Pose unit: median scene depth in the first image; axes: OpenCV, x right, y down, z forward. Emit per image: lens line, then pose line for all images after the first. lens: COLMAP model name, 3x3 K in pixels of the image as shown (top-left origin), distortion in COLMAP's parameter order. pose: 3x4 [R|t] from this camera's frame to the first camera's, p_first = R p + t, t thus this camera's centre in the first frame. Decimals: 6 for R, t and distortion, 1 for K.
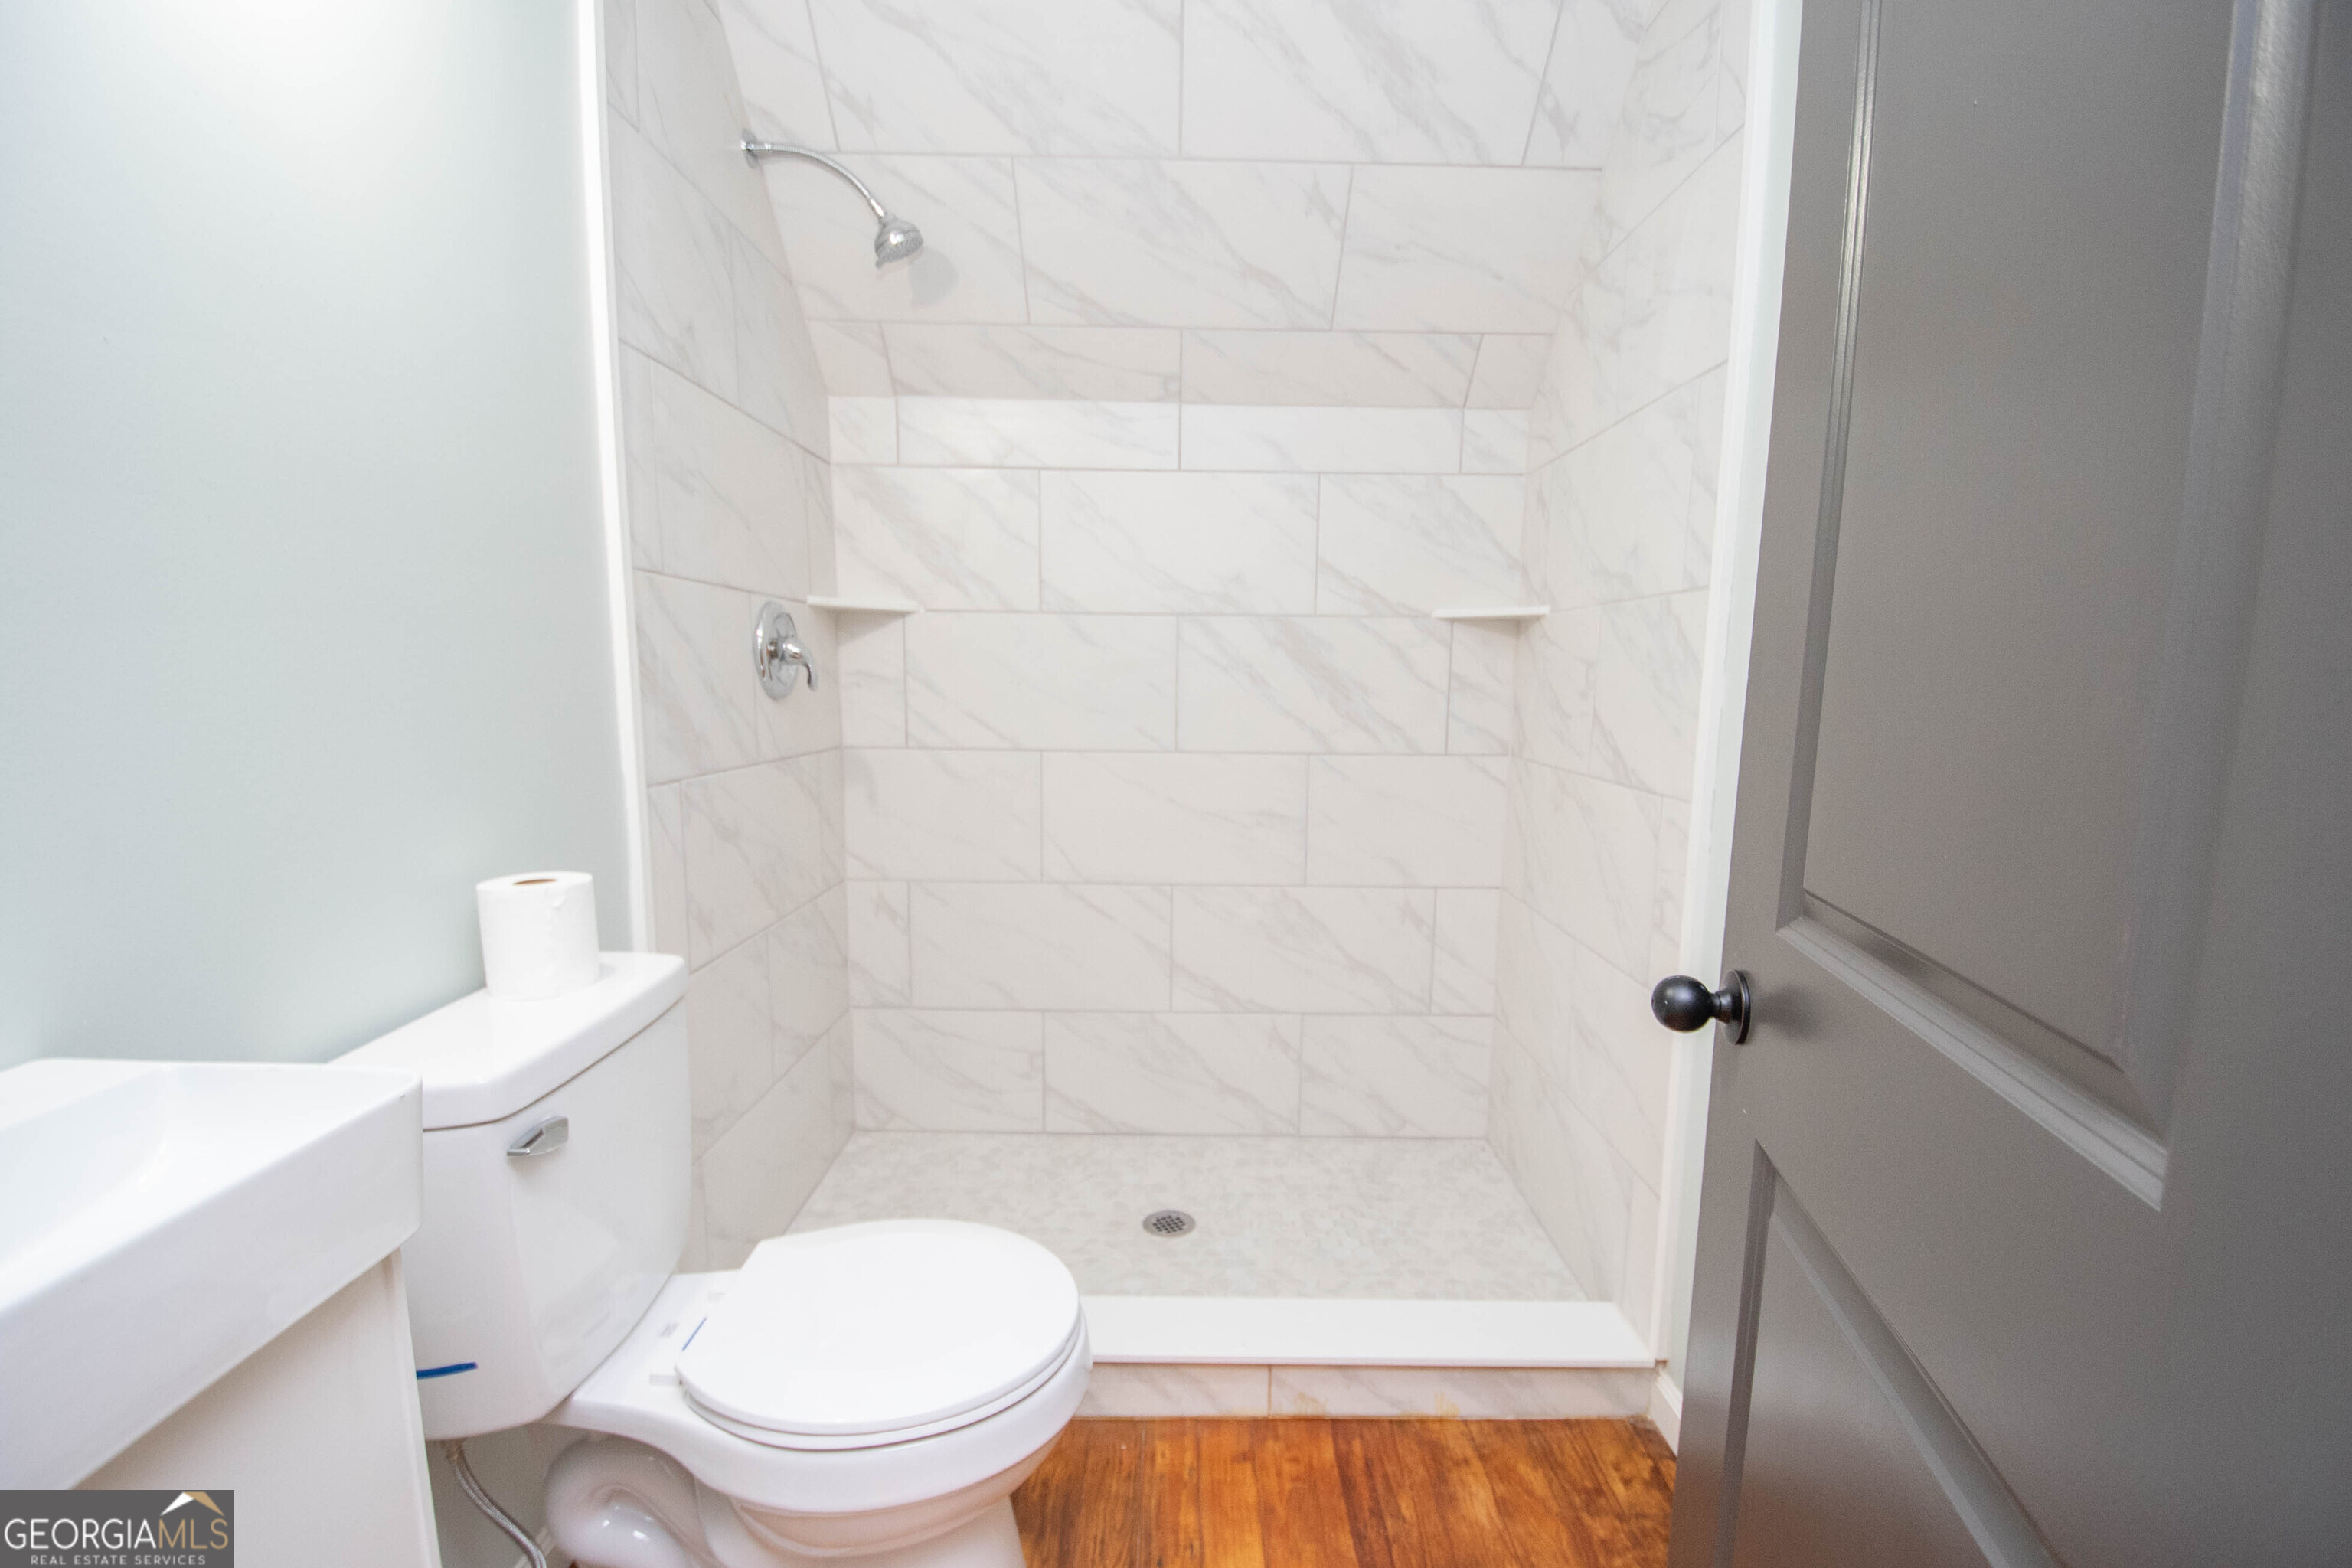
lens RADIAL K [[1031.8, 0, 1178.4], [0, 1031.8, 811.7], [0, 0, 1]] dist [0.012973, -0.028133]
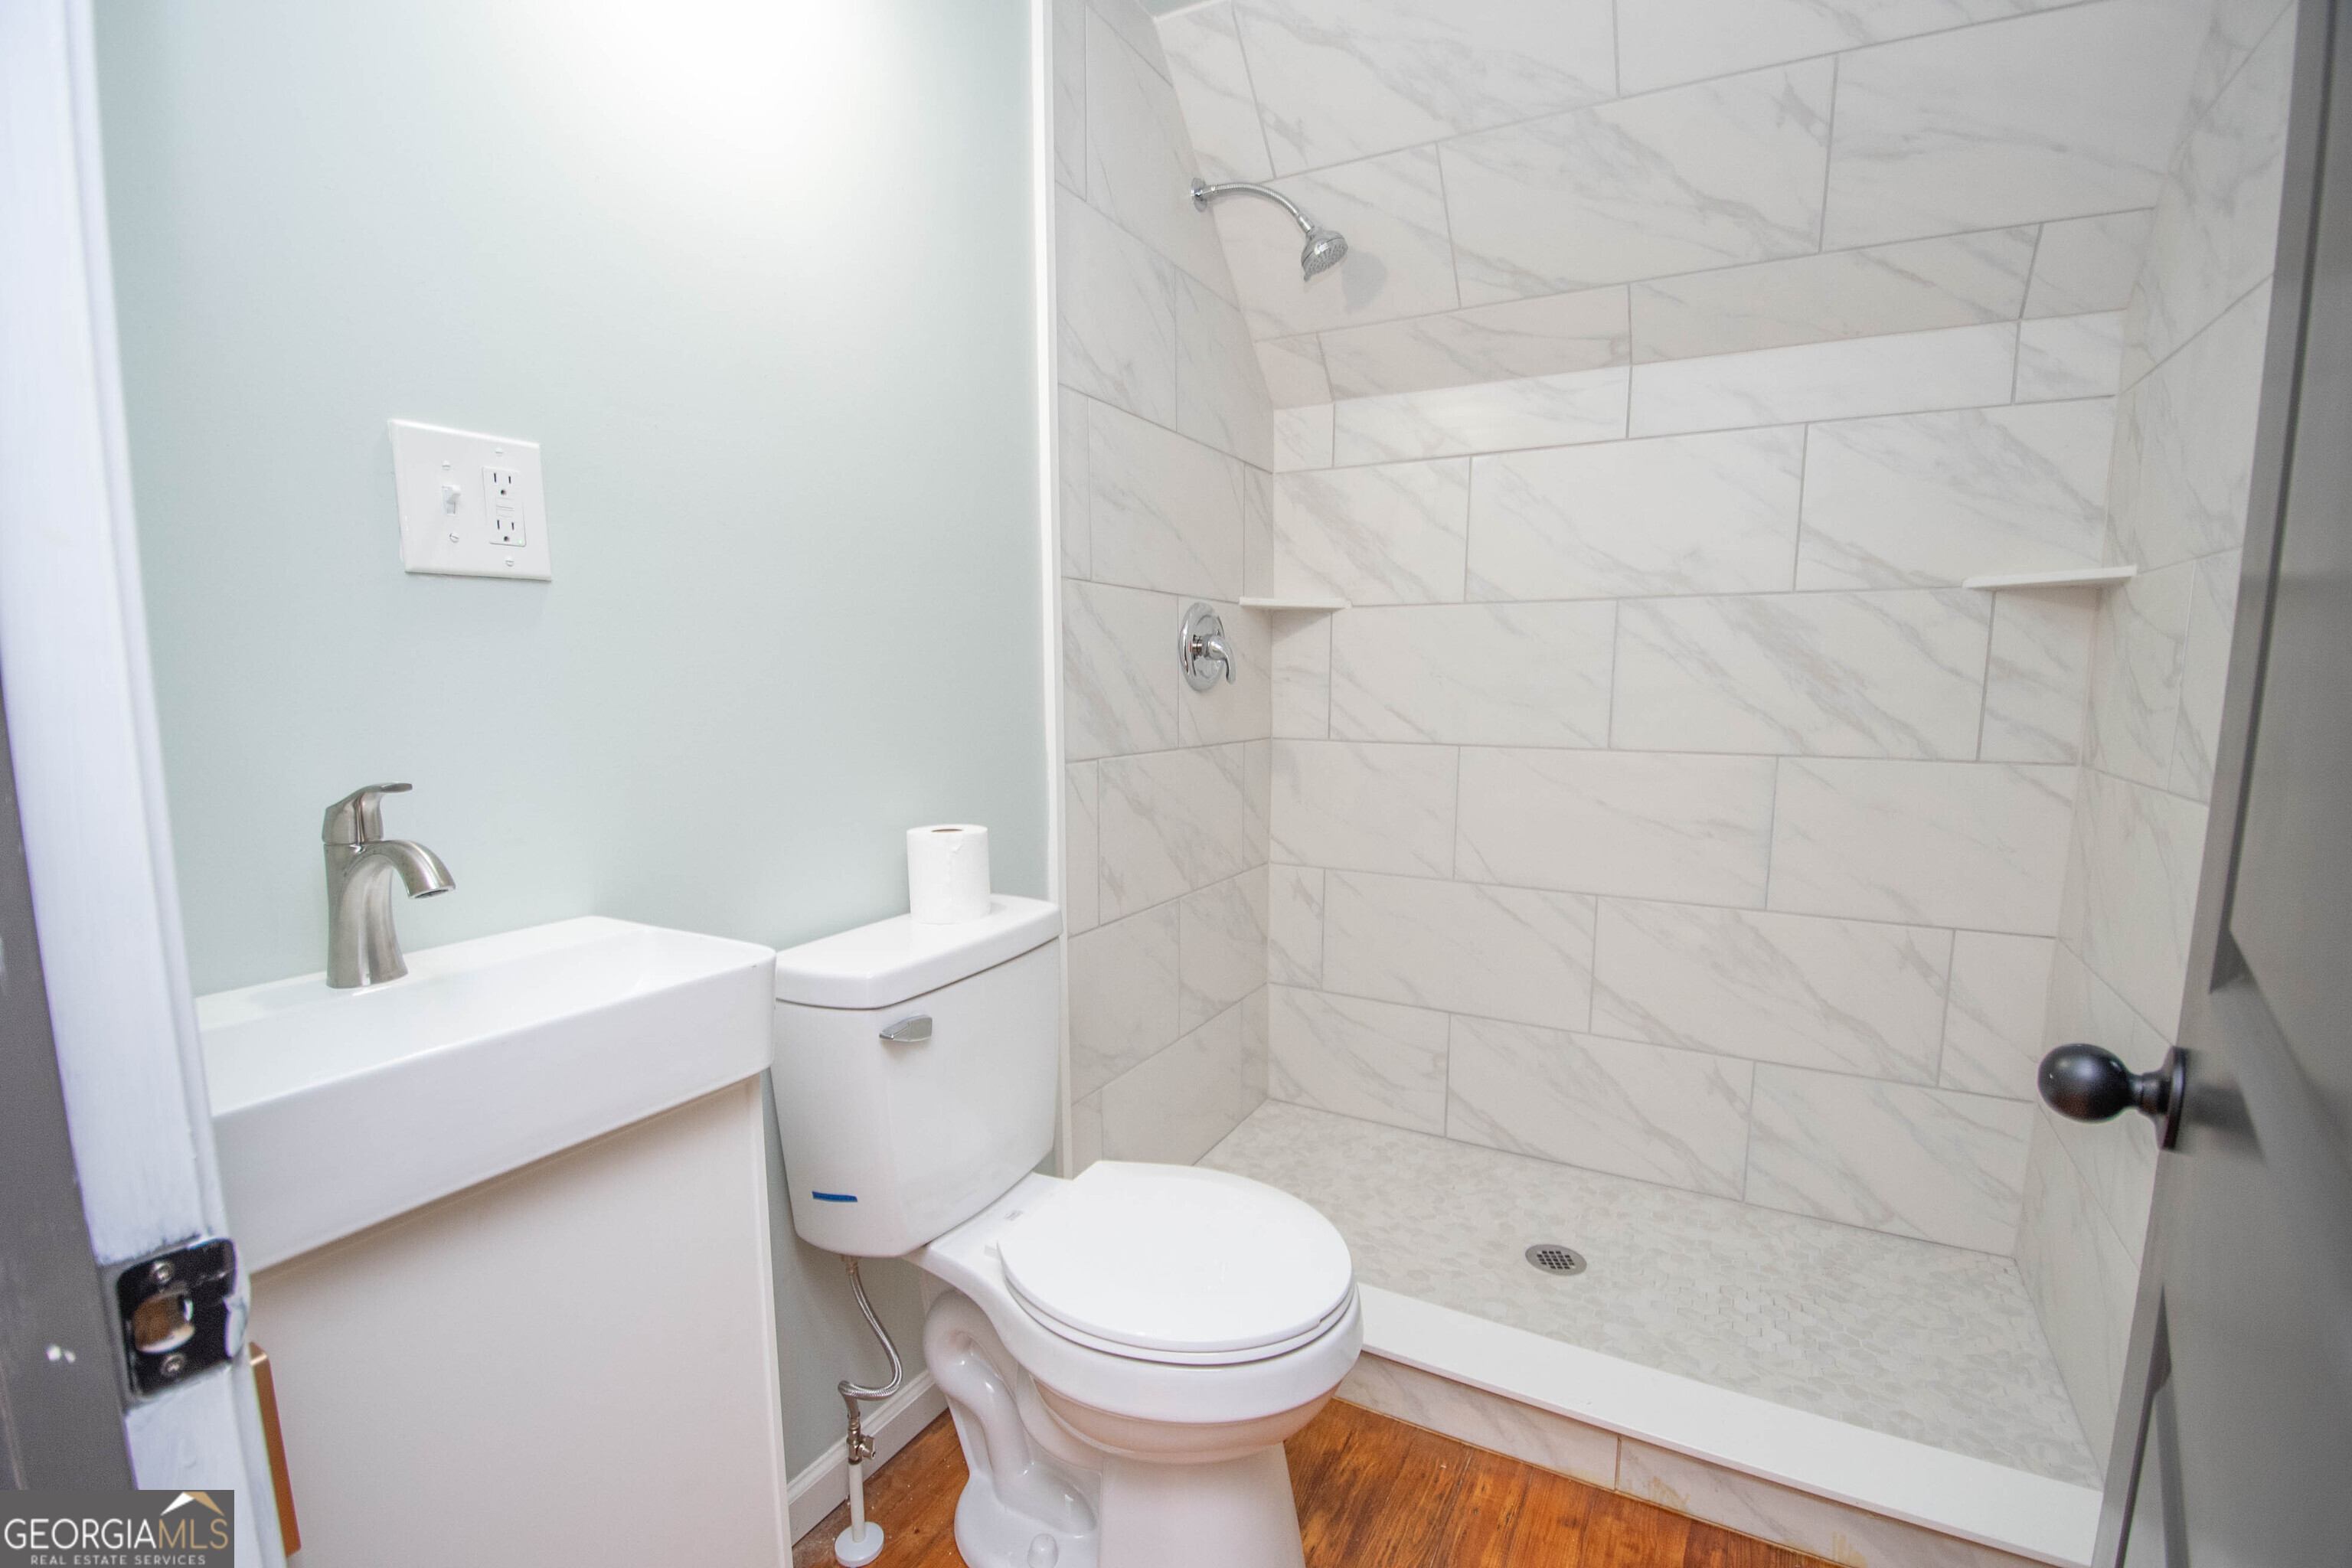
lens RADIAL K [[1031.8, 0, 1178.4], [0, 1031.8, 811.7], [0, 0, 1]] dist [0.012973, -0.028133]
pose [[0.873470, 0.051938, -0.484100, 0.116276], [-0.054573, 0.998472, 0.008655, 0.009974], [0.483810, 0.018859, 0.874970, 0.022685]]
